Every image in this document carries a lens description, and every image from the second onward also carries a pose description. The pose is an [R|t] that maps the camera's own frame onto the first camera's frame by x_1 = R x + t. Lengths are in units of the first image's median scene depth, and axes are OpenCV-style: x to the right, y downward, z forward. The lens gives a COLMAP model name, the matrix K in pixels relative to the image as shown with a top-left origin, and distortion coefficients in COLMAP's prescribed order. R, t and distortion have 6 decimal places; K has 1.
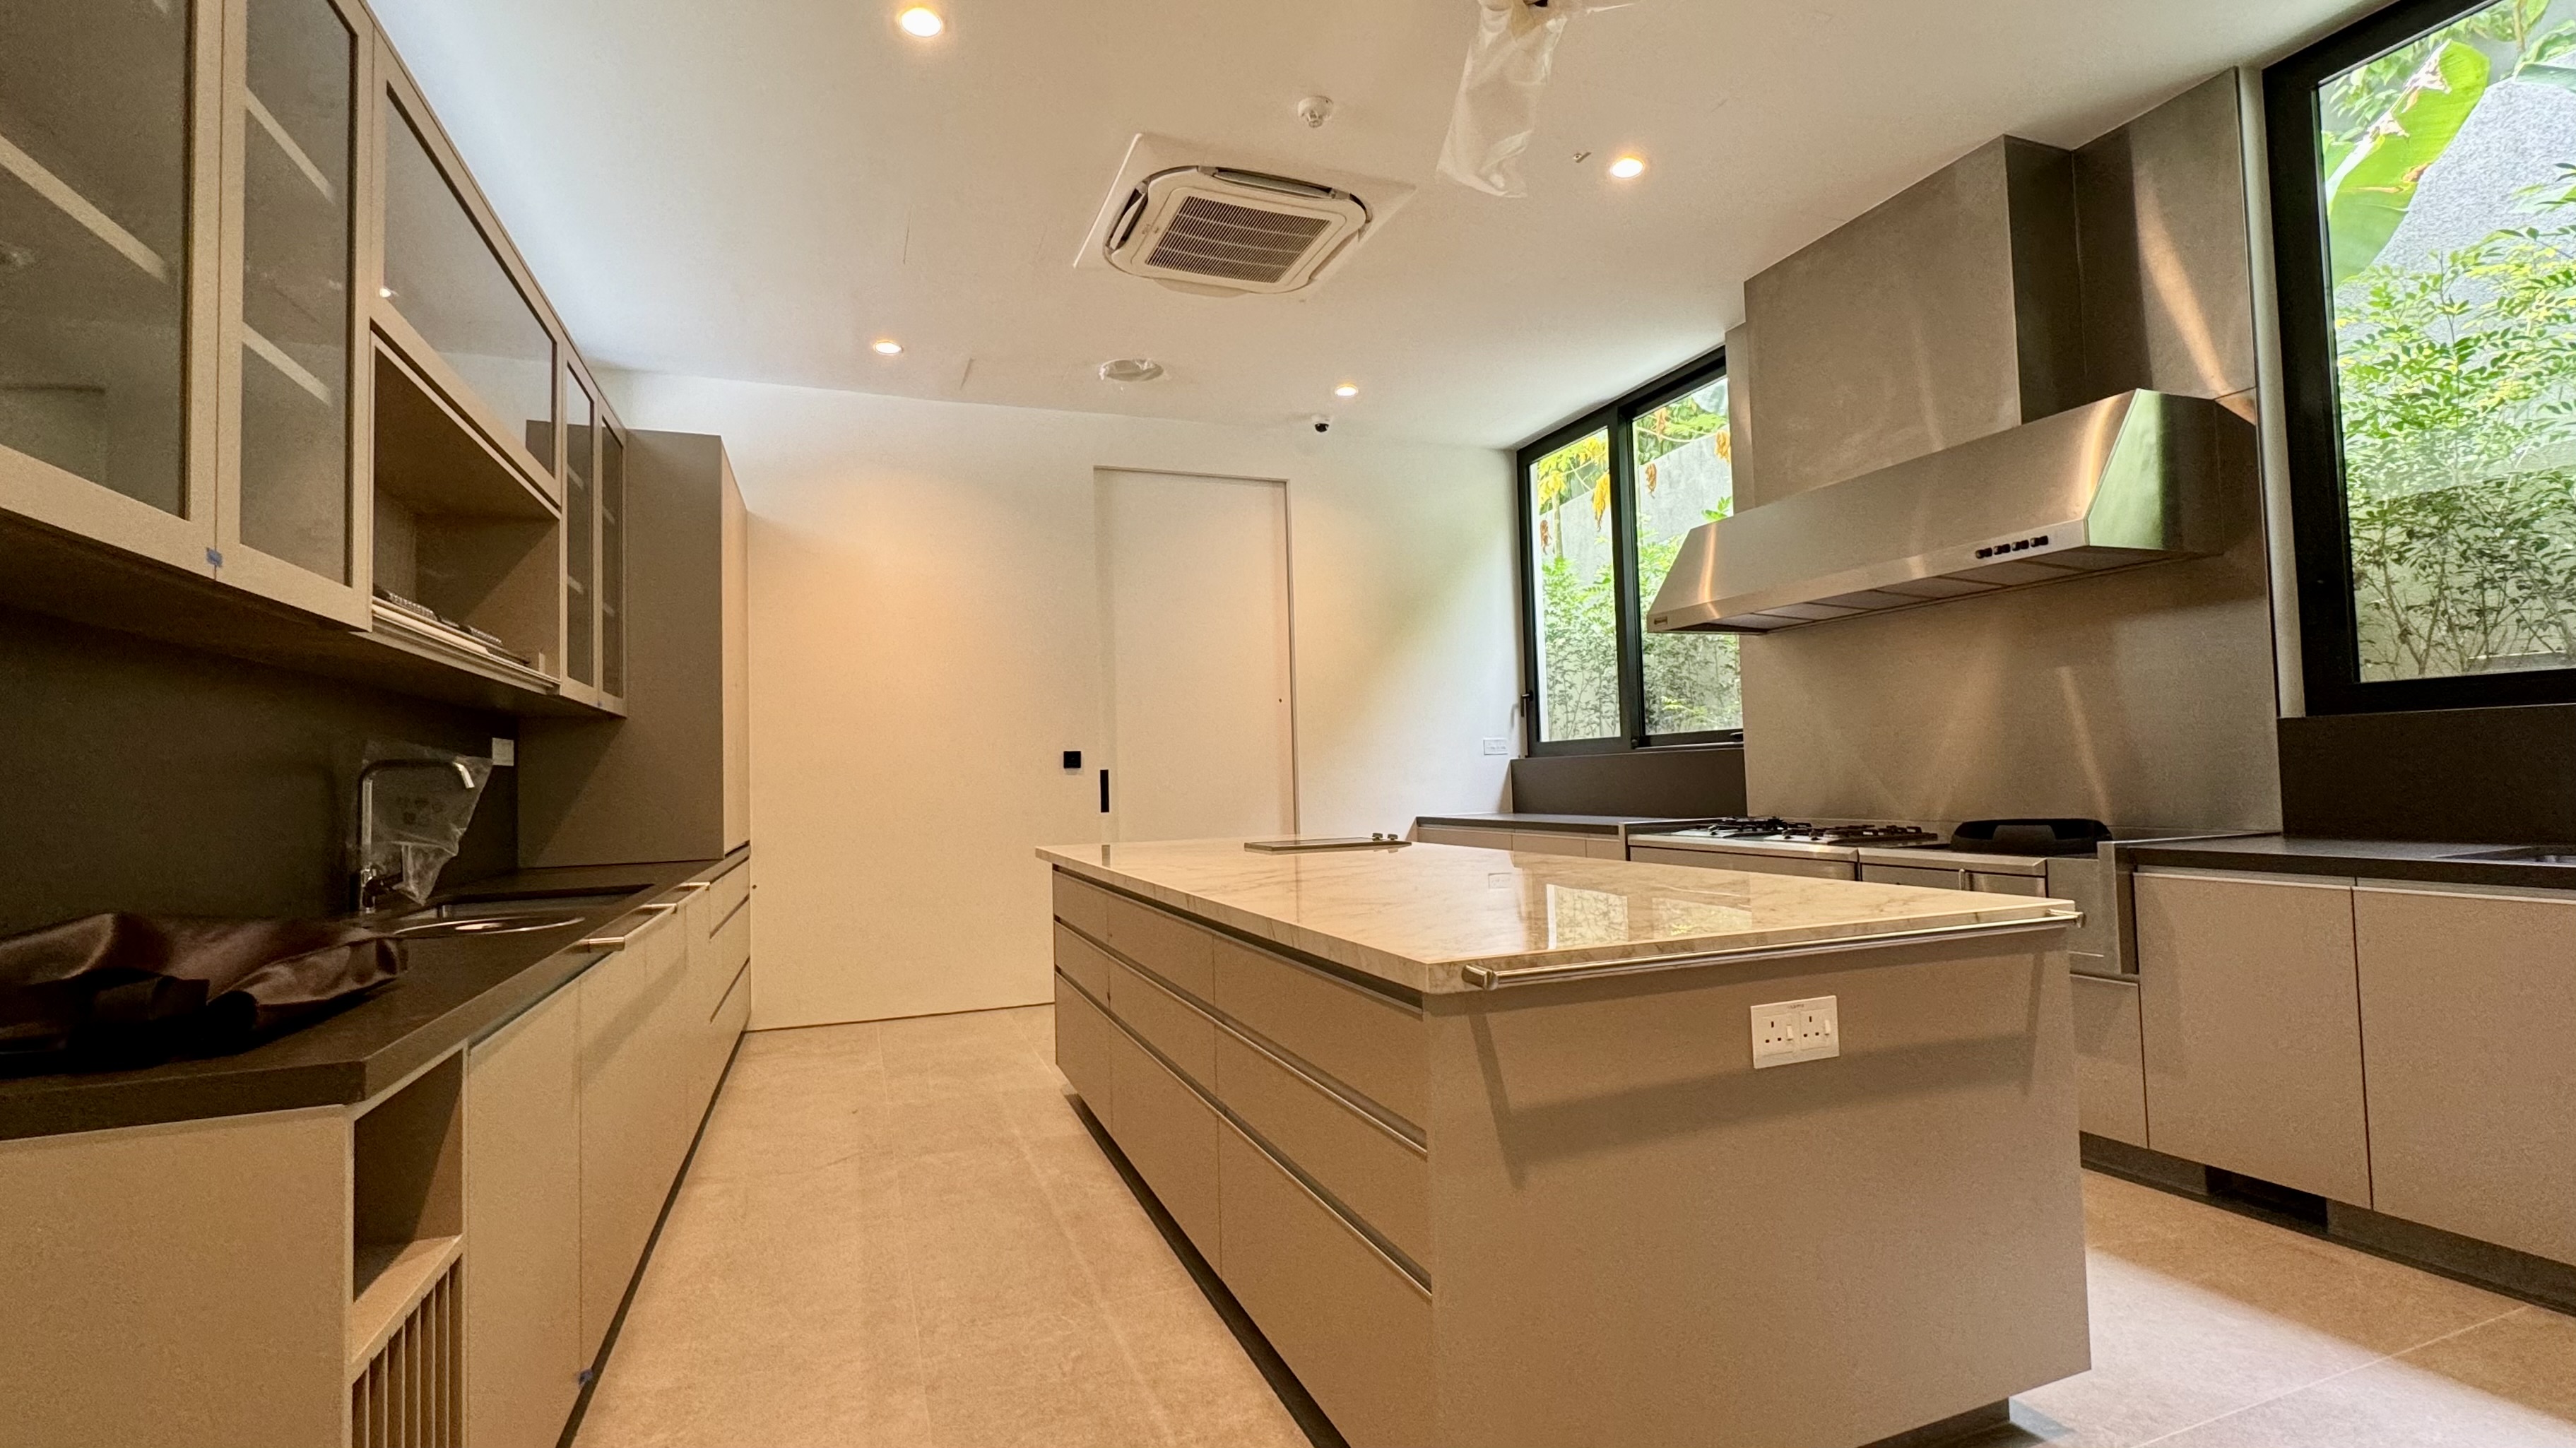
lens RADIAL K [[1140.0, 0, 1292.2], [0, 1140.0, 729.4], [0, 0, 1]] dist [-0.005366, -0.000572]
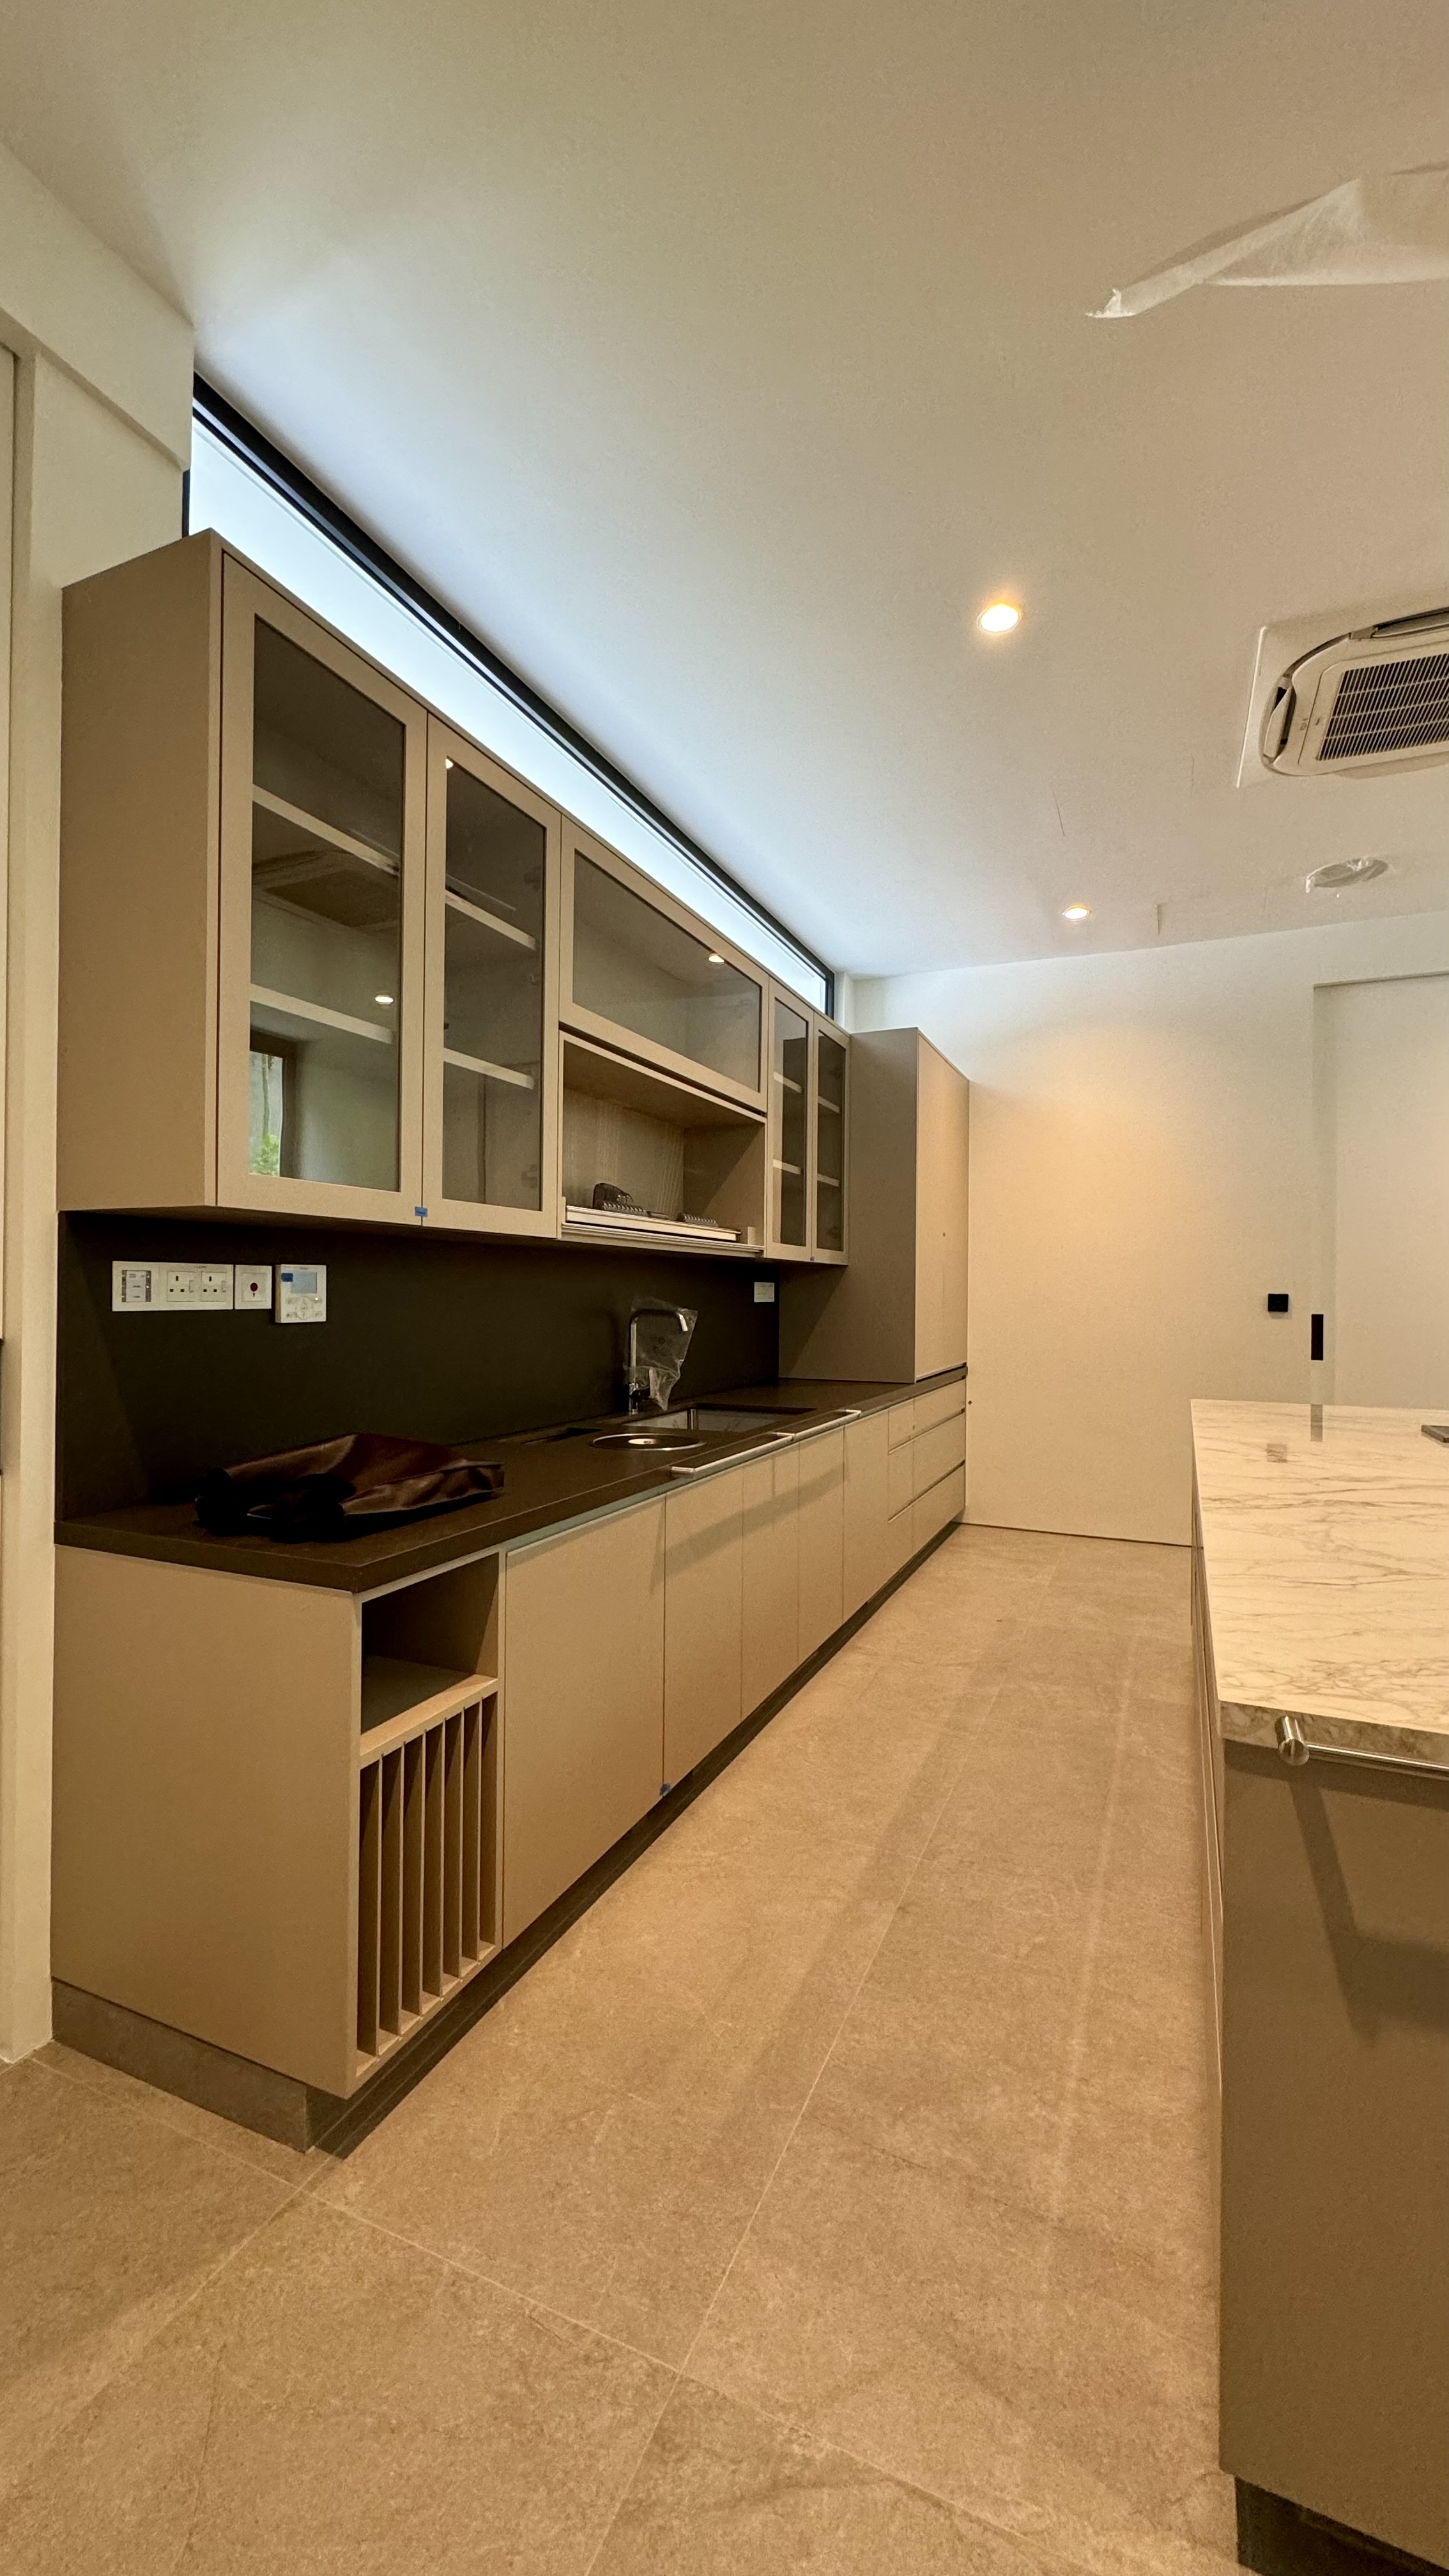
lens RADIAL K [[1030.5, 0, 725.3], [0, 1030.5, 1289.4], [0, 0, 1]] dist [-0.000808, 0.000141]
pose [[0.704360, 0.031729, -0.709133, 0.181337], [0.002419, 0.998887, 0.047096, -0.052687], [0.709839, -0.034888, 0.703500, 0.135615]]
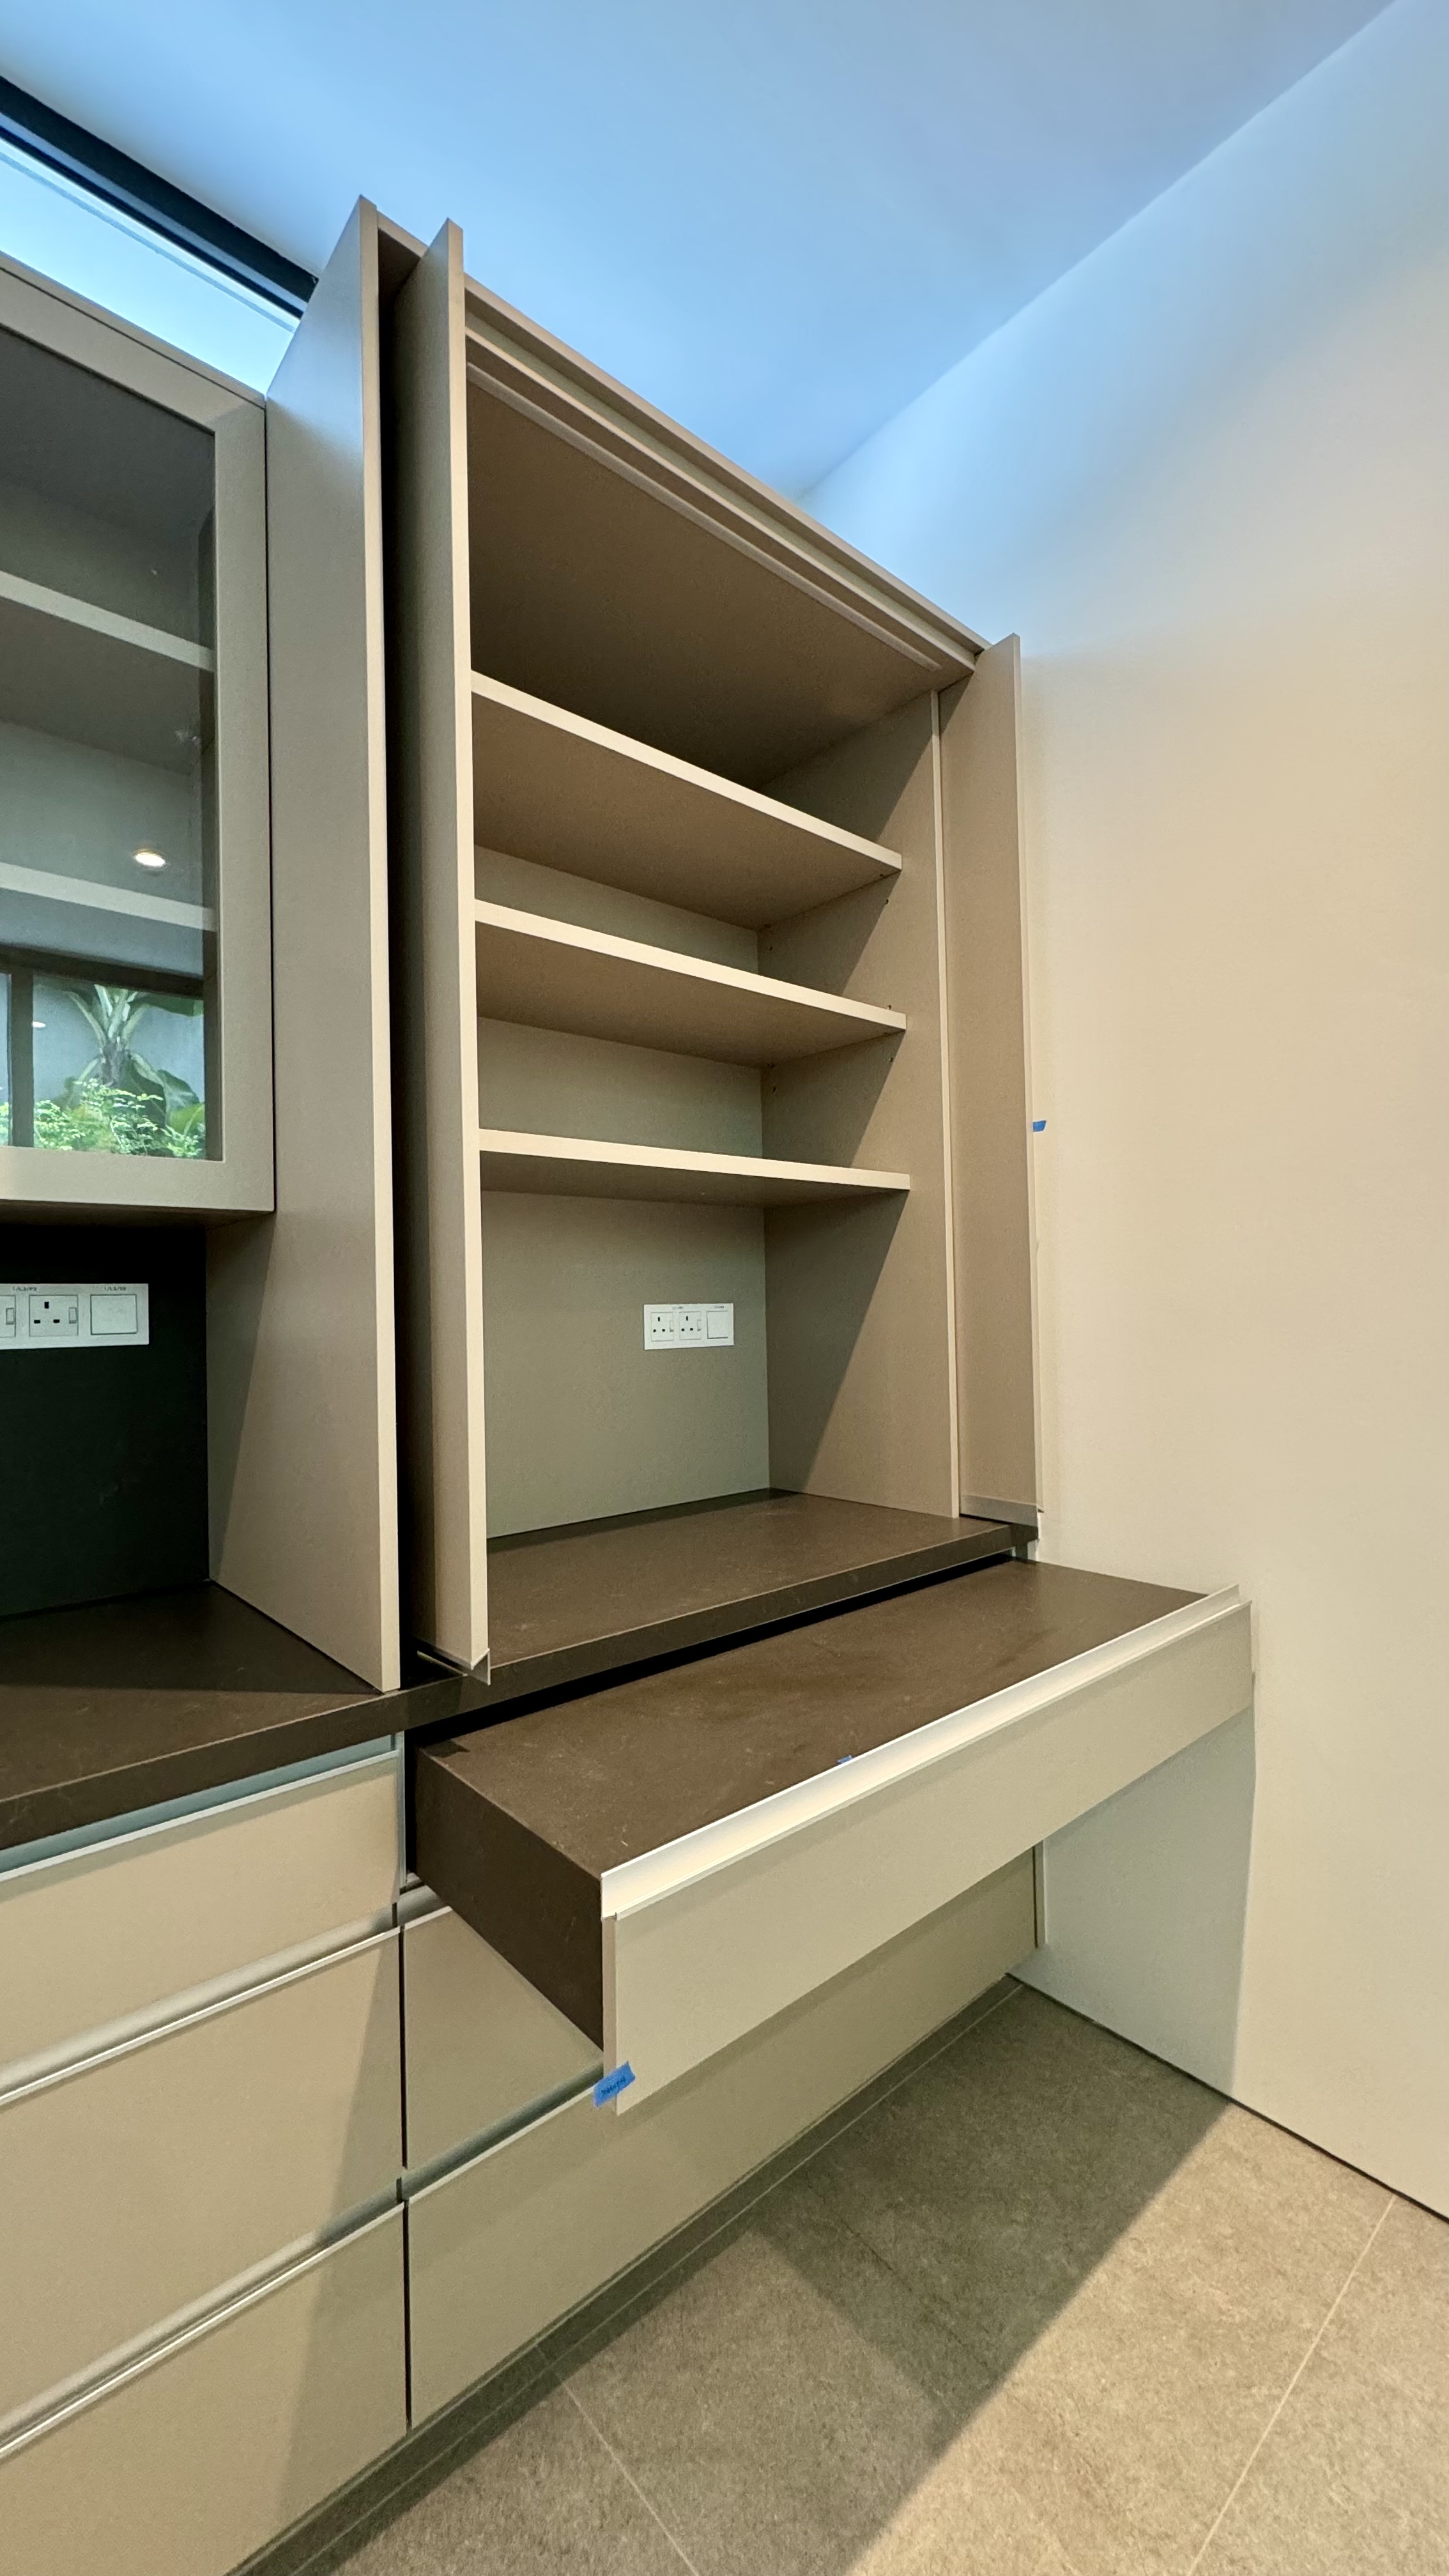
lens RADIAL K [[1030.5, 0, 725.9], [0, 1030.5, 1284.1], [0, 0, 1]] dist [-0.000808, 0.000141]
pose [[0.342010, 0.003099, -0.939691, 0.319941], [0.045776, 0.998752, 0.019955, -0.042382], [0.938581, -0.049840, 0.341441, 0.367988]]
